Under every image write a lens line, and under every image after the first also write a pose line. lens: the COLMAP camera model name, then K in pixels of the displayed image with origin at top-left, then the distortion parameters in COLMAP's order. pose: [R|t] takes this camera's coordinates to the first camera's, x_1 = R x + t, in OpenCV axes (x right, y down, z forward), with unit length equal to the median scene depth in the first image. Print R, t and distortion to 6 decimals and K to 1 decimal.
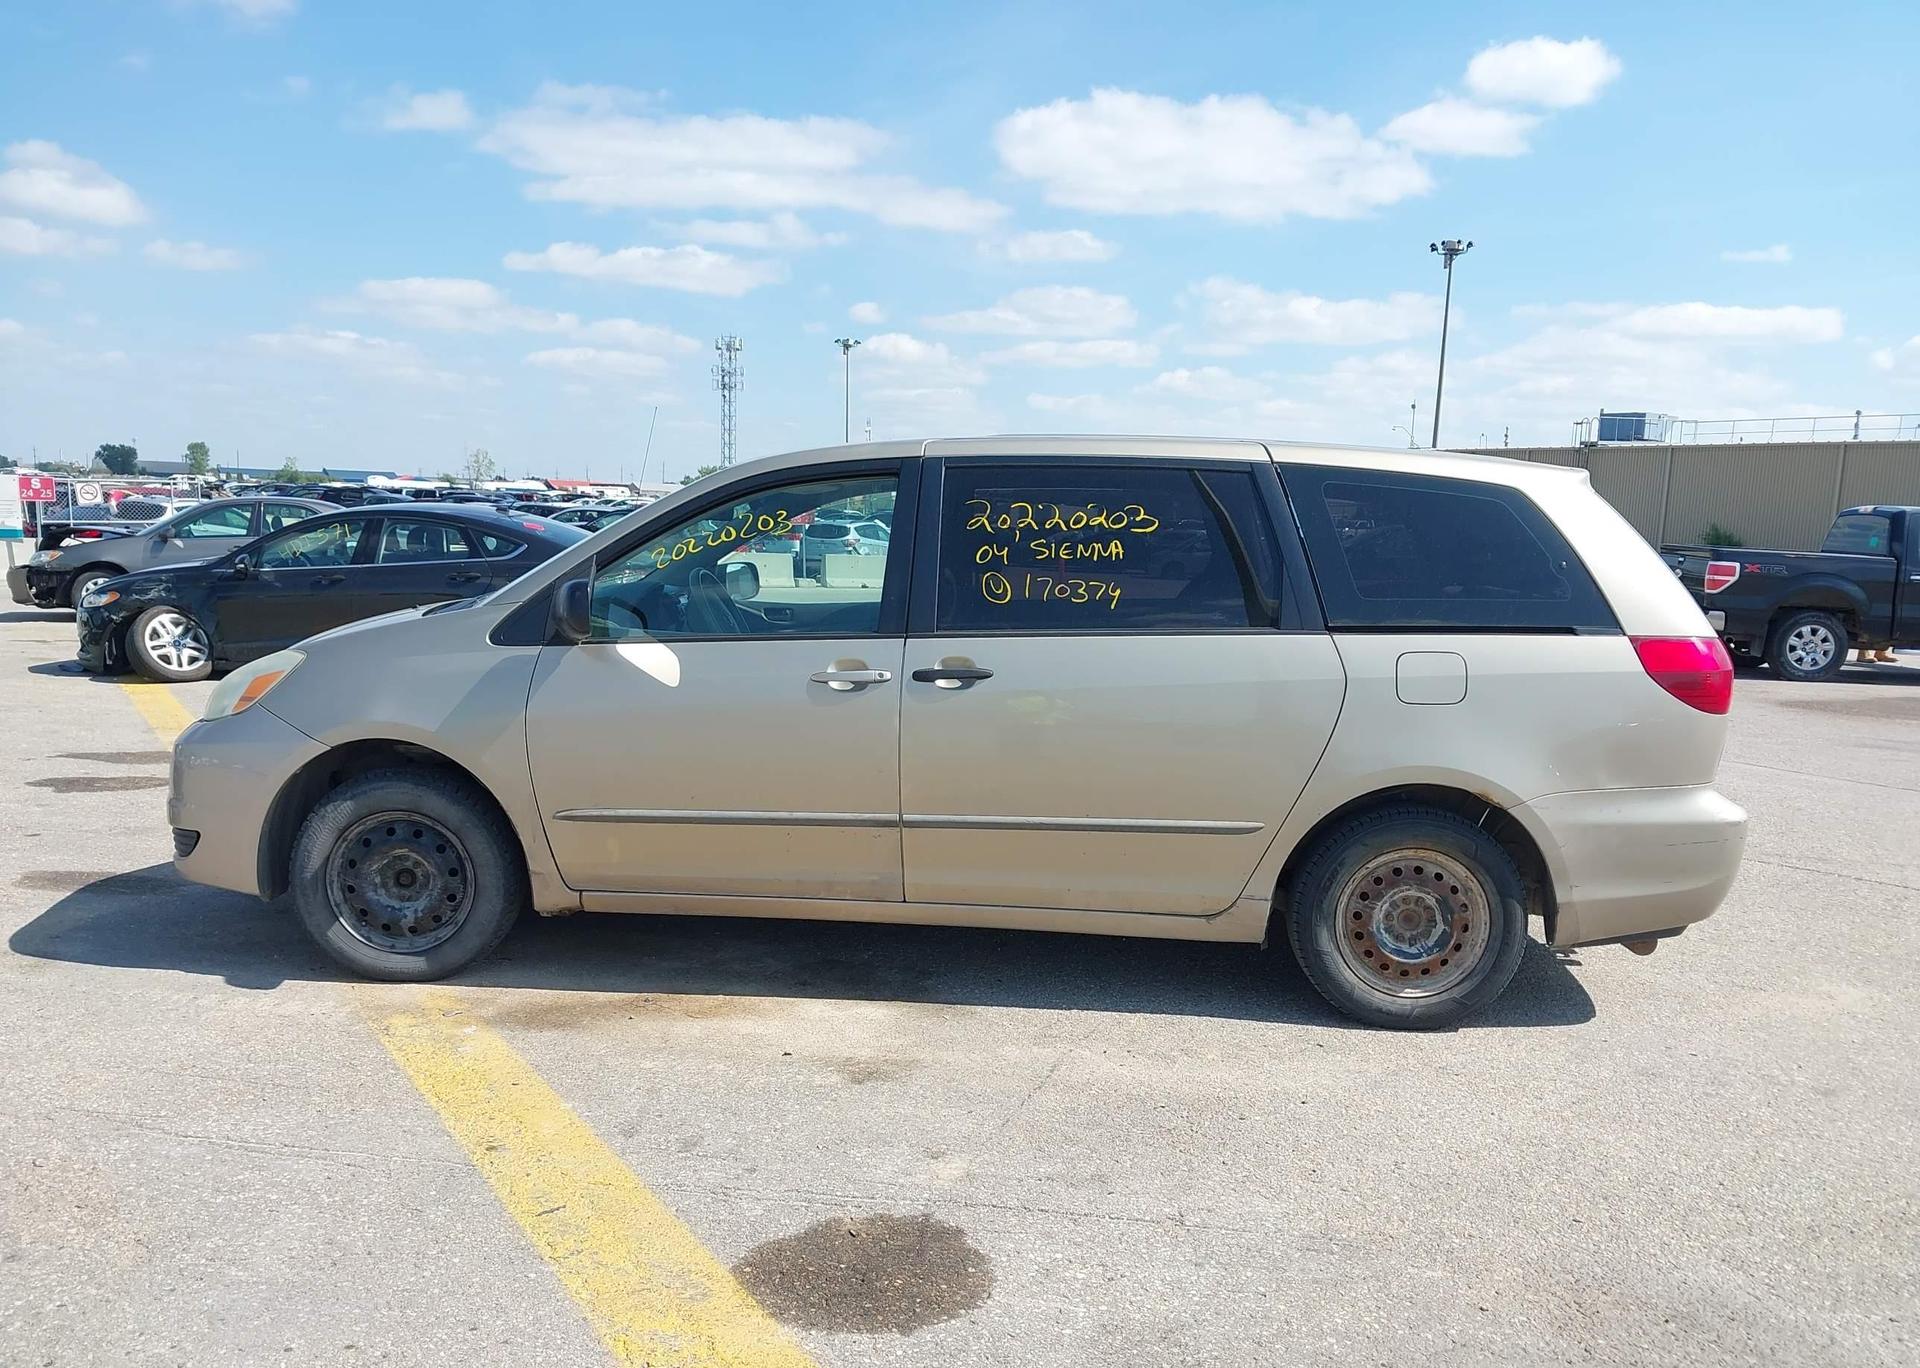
lens RADIAL K [[1541.3, 0, 965.2], [0, 1541.3, 668.8], [0, 0, 1]] dist [0.000467, 0.001851]
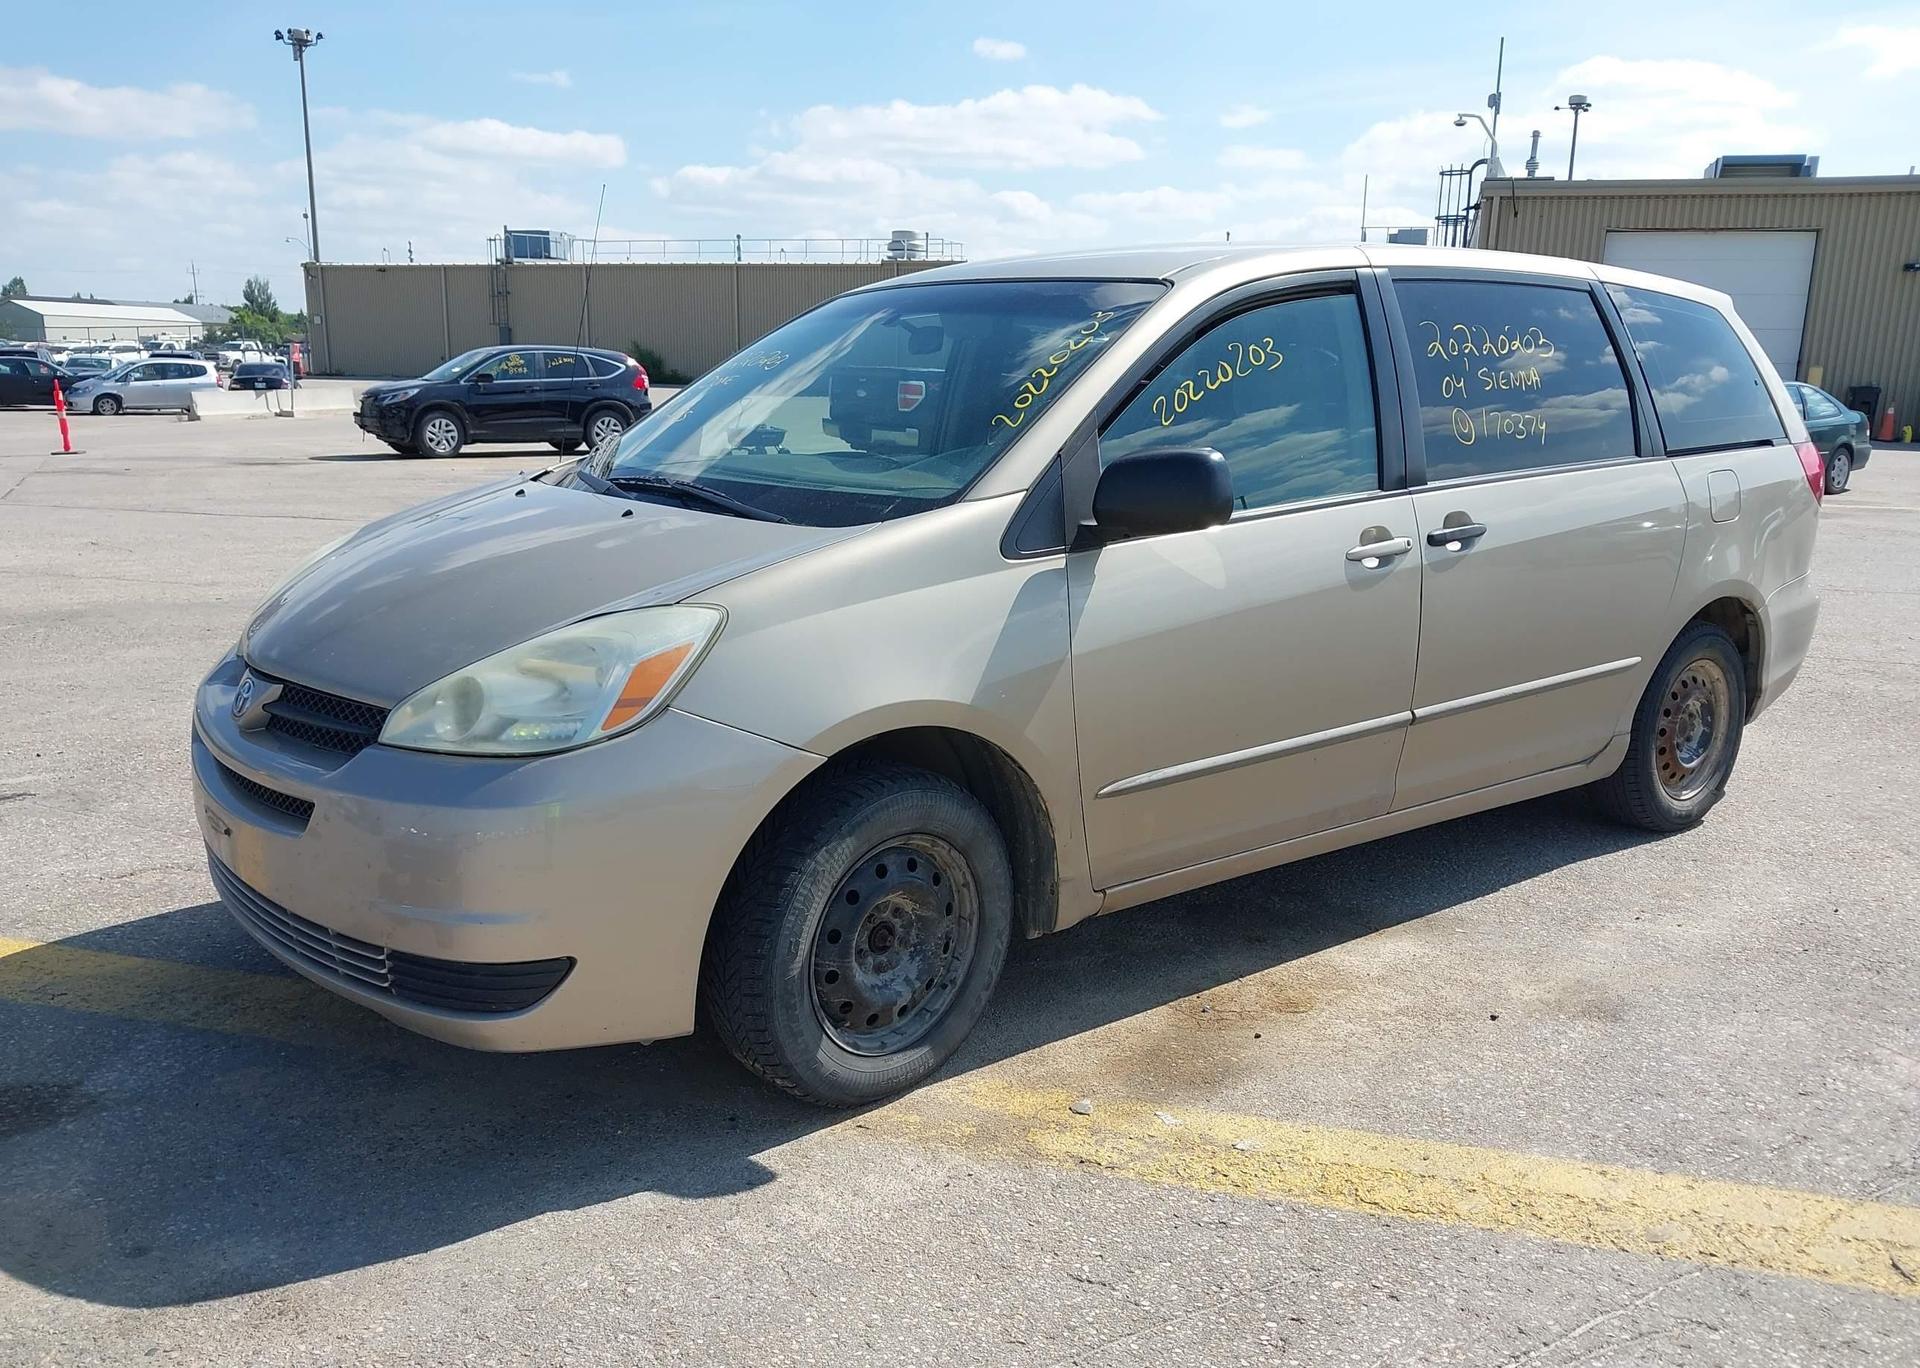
lens RADIAL K [[1541.3, 0, 959.0], [0, 1541.3, 694.7], [0, 0, 1]] dist [0.000467, 0.001851]
pose [[0.755360, -0.159505, 0.635602, -0.738882], [0.075678, 0.984668, 0.157167, -0.060957], [-0.650926, -0.070616, 0.755850, 0.515253]]
